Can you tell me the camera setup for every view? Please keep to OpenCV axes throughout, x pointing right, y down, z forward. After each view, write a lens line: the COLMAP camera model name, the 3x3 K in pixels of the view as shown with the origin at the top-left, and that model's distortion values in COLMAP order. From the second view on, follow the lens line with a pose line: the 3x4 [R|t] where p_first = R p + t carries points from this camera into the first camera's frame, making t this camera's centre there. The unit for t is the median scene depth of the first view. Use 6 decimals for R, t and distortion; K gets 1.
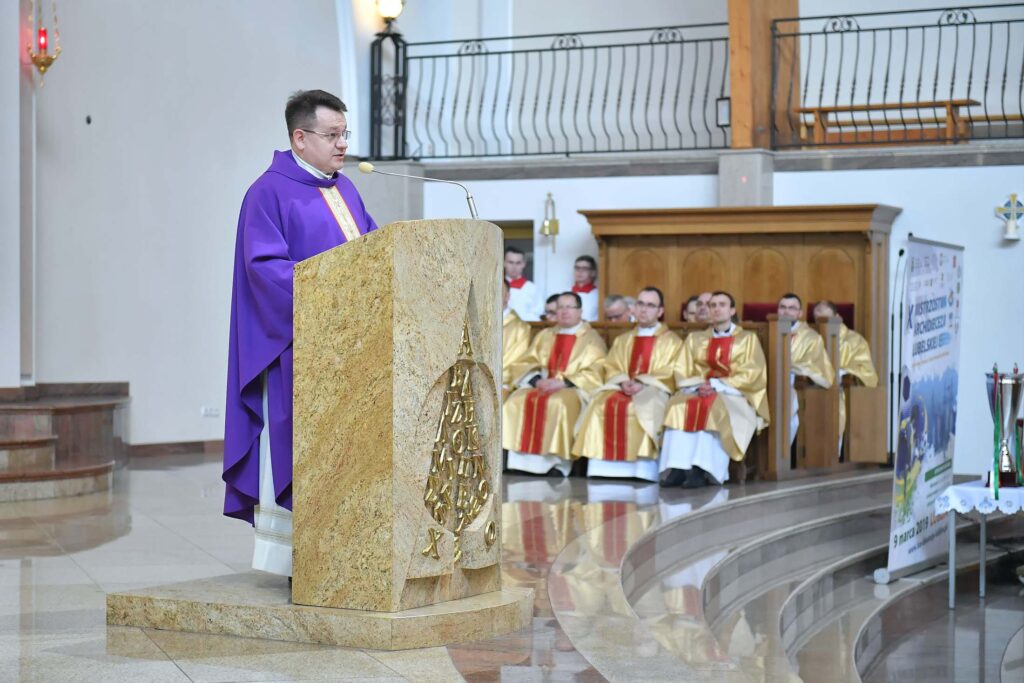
lens RADIAL K [[2426.0, 0, 508.1], [0, 2426.0, 347.7], [0, 0, 1]] dist [0.117718, 0.000000]
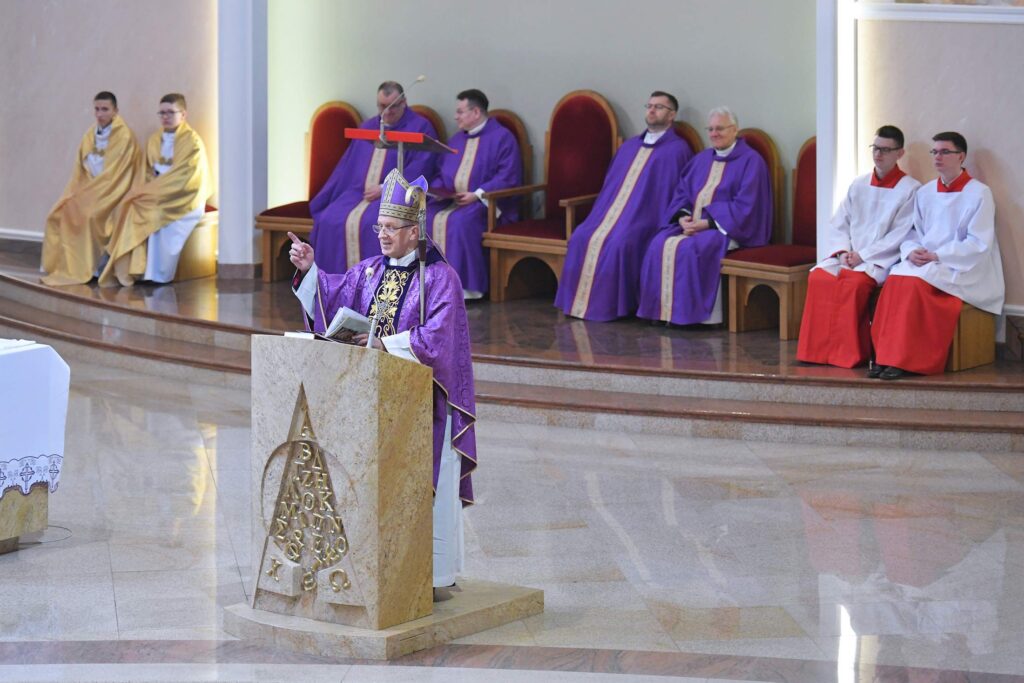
lens RADIAL K [[4332.0, 0, 487.6], [0, 4332.0, 294.9], [0, 0, 1]] dist [1.596295, 0.000000]
pose [[-0.189165, 0.143633, -0.971384, 2.318957], [0.000976, 0.989271, 0.146087, -0.432031], [0.981945, 0.026686, -0.187275, 1.578689]]
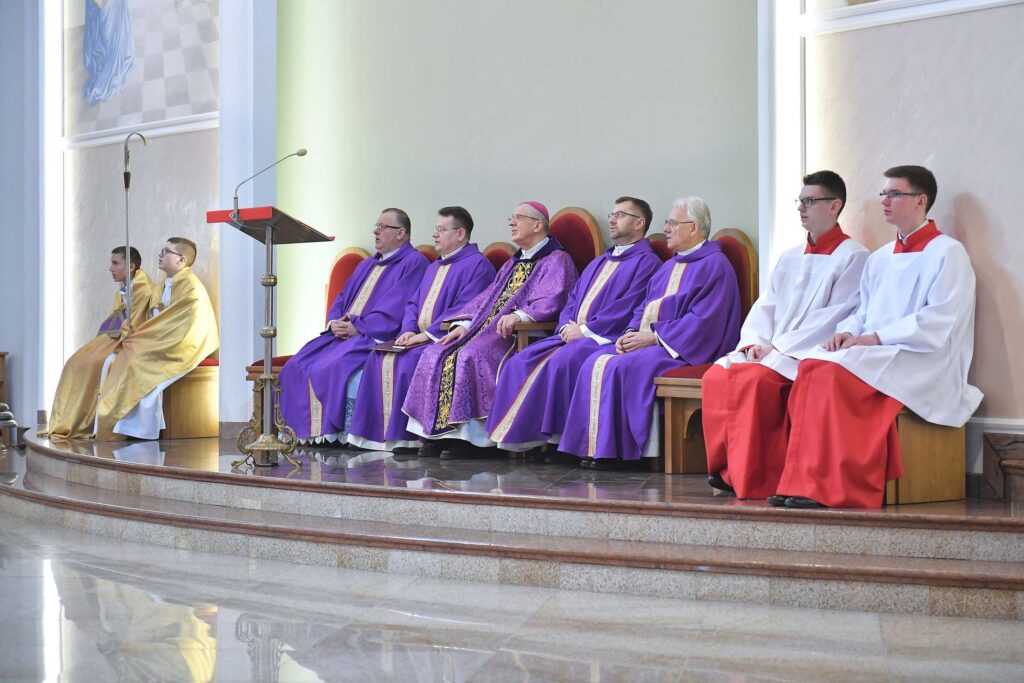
lens RADIAL K [[2138.4, 0, 518.2], [0, 2138.4, 337.7], [0, 0, 1]] dist [0.233796, 0.000000]
pose [[-0.479179, -0.008909, -0.877672, 0.208815], [-0.003182, 0.999960, -0.008413, 0.011056], [0.877711, -0.001238, -0.479188, 1.661474]]
